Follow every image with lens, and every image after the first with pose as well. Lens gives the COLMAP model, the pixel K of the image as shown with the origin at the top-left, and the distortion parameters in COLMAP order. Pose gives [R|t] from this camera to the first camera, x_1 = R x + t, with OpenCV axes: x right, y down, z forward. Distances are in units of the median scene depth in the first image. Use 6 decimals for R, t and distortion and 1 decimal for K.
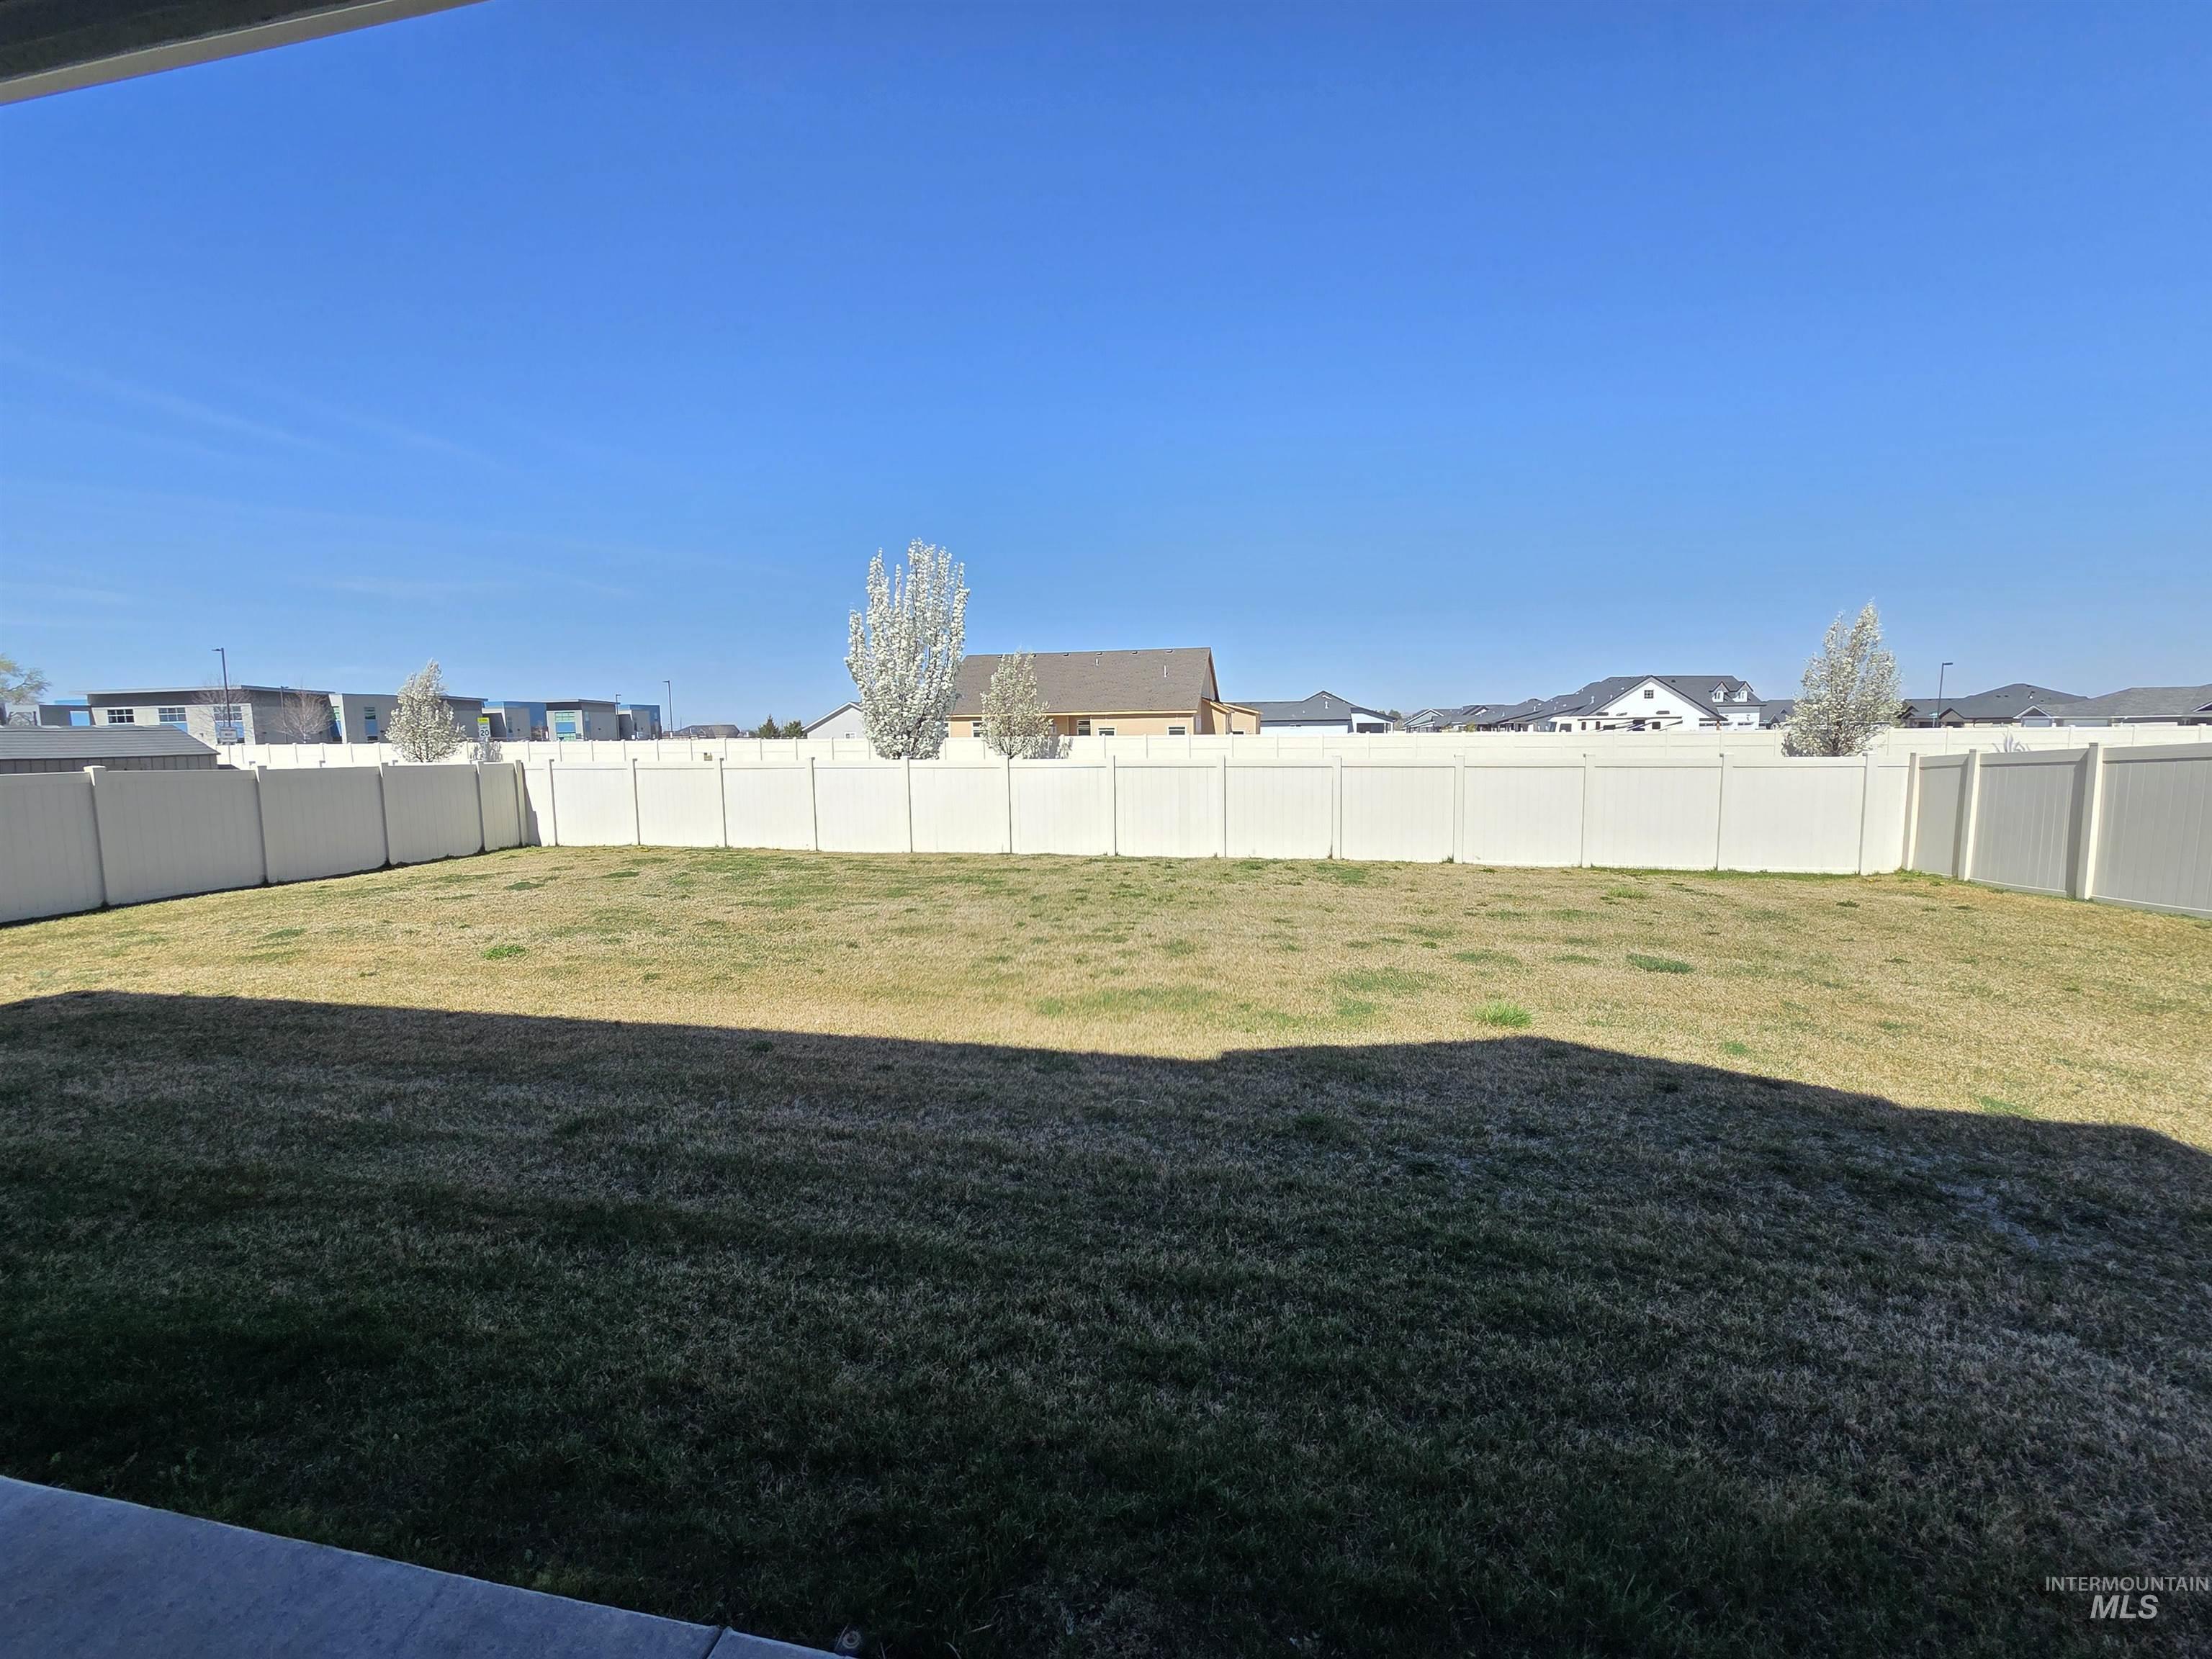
lens RADIAL K [[910.9, 0, 1111.1], [0, 910.9, 823.5], [0, 0, 1]] dist [0.002137, 0.002425]
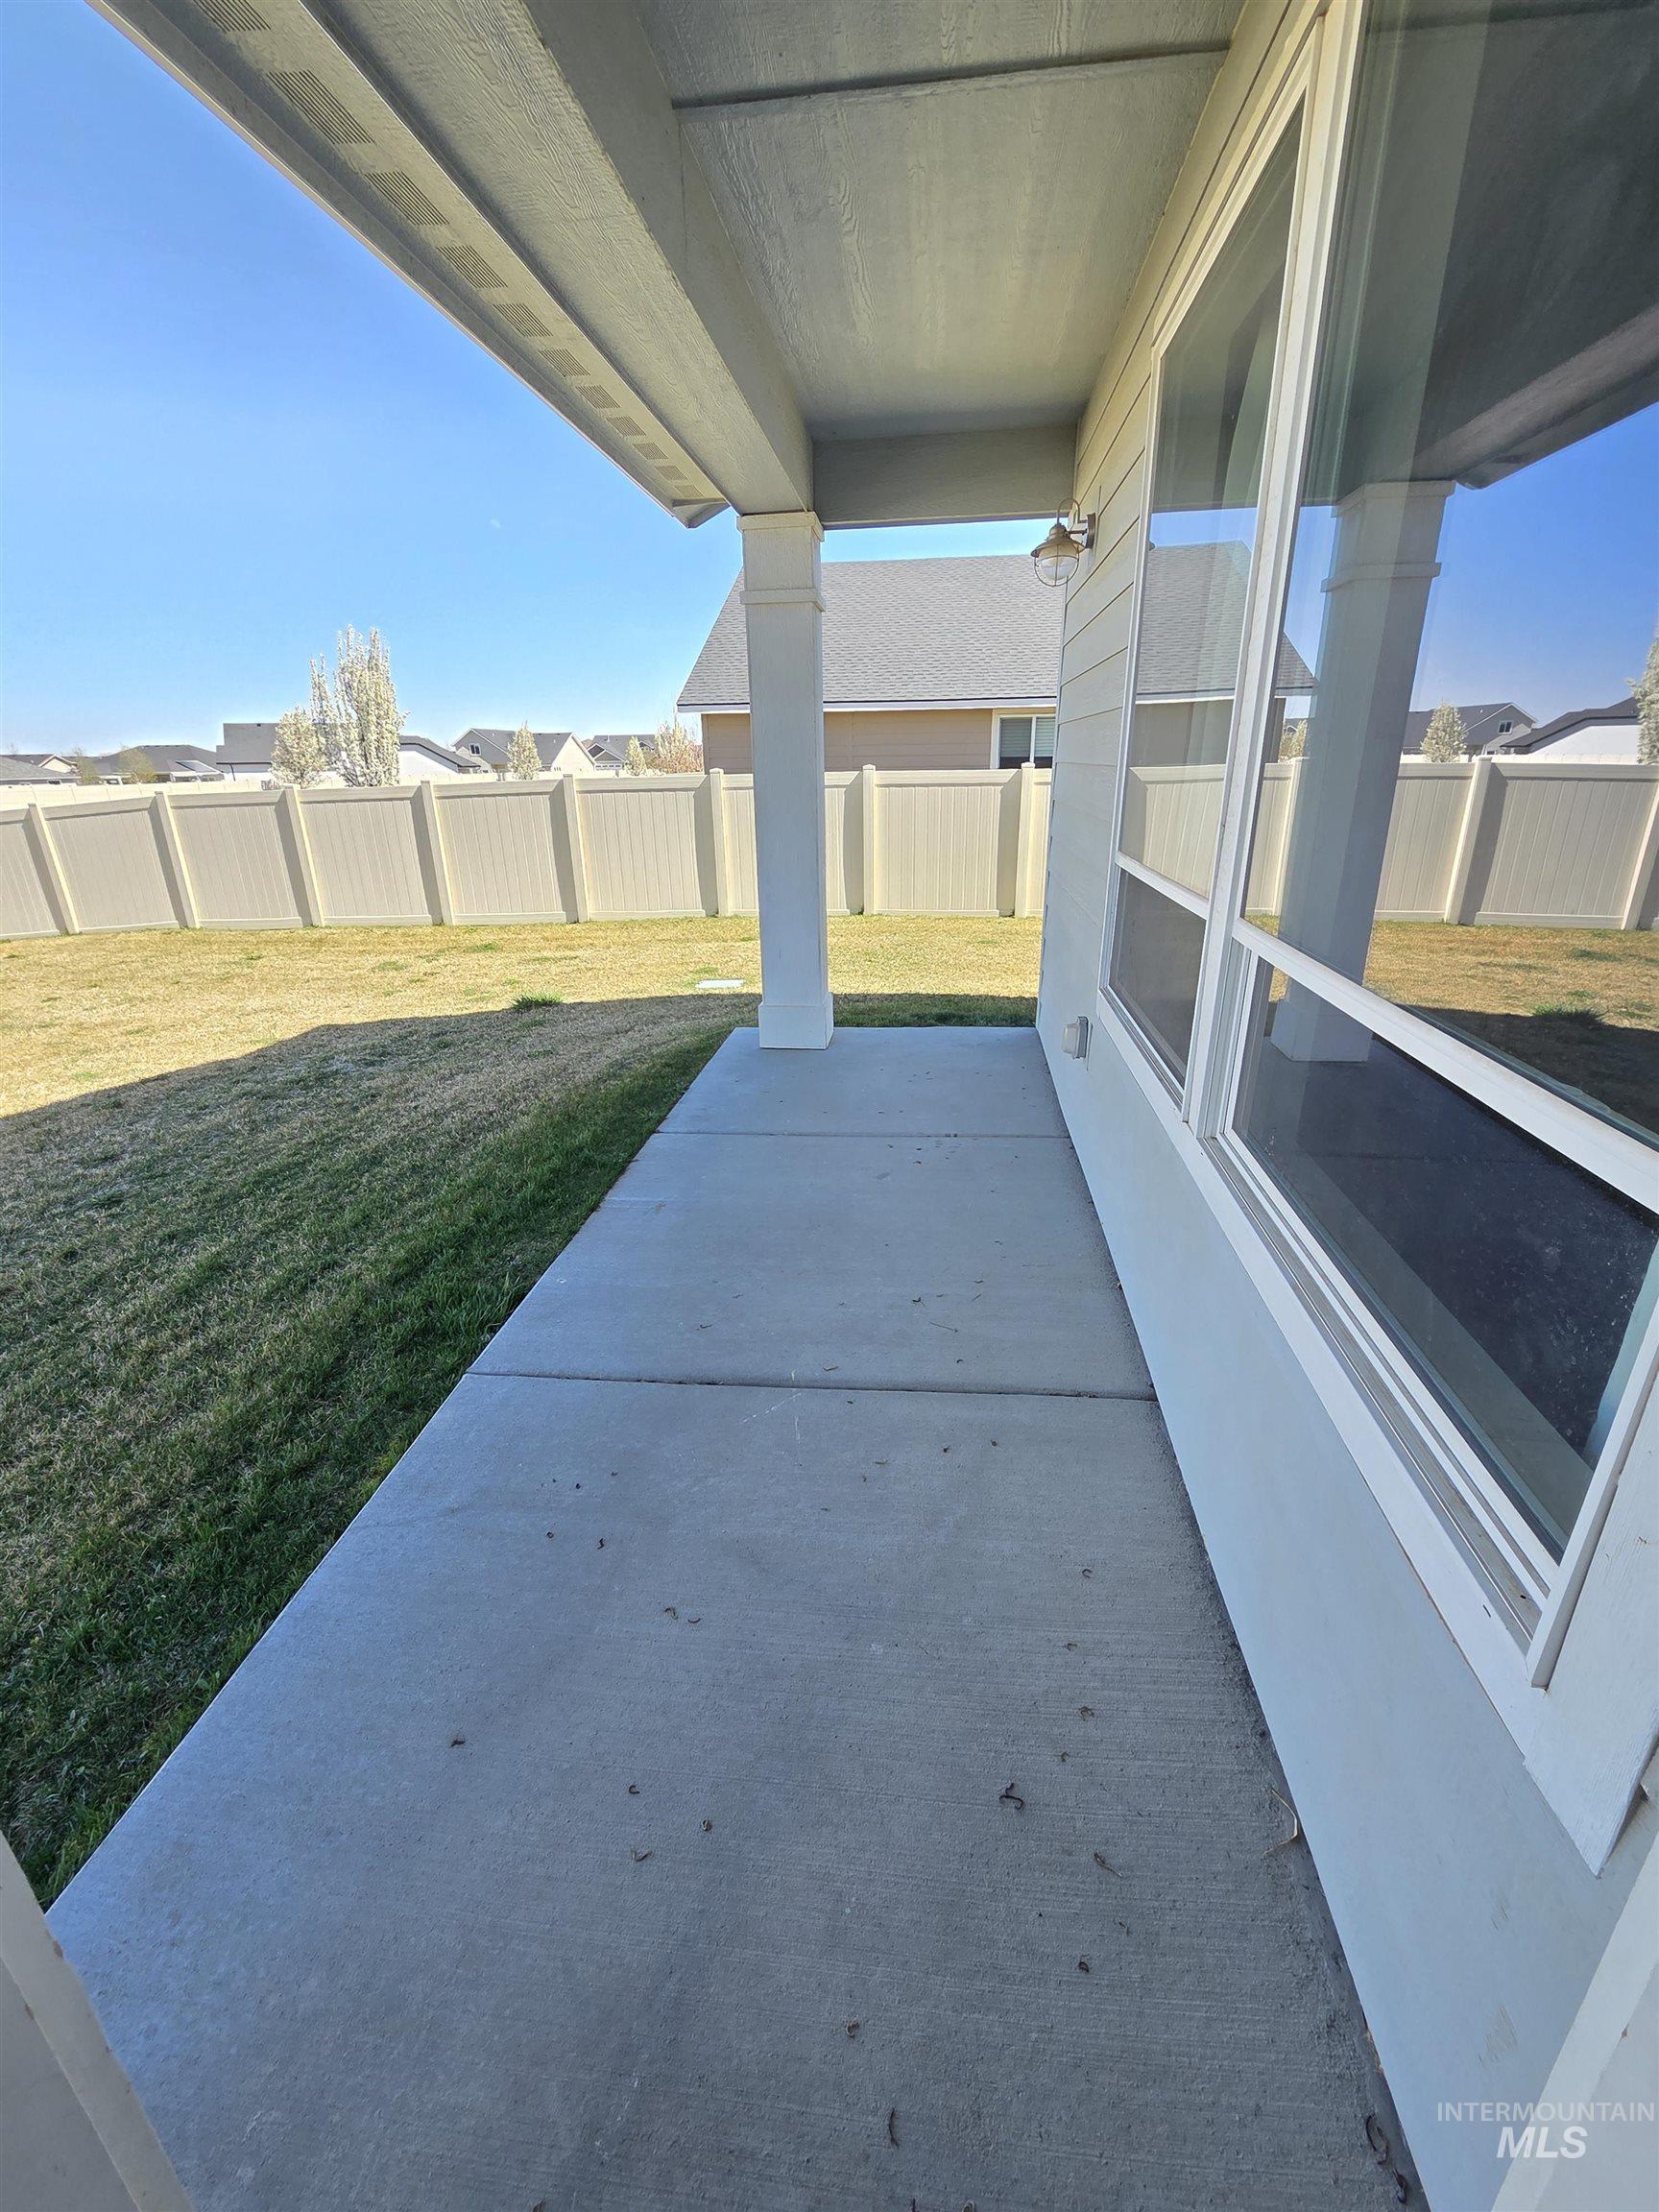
lens RADIAL K [[910.9, 0, 834.0], [0, 910.9, 1104.8], [0, 0, 1]] dist [0.002137, 0.002425]
pose [[-0.087062, -0.339833, 0.936447, -0.764994], [0.125756, 0.928748, 0.348731, -0.011683], [-0.988234, 0.148126, -0.038123, 0.150271]]
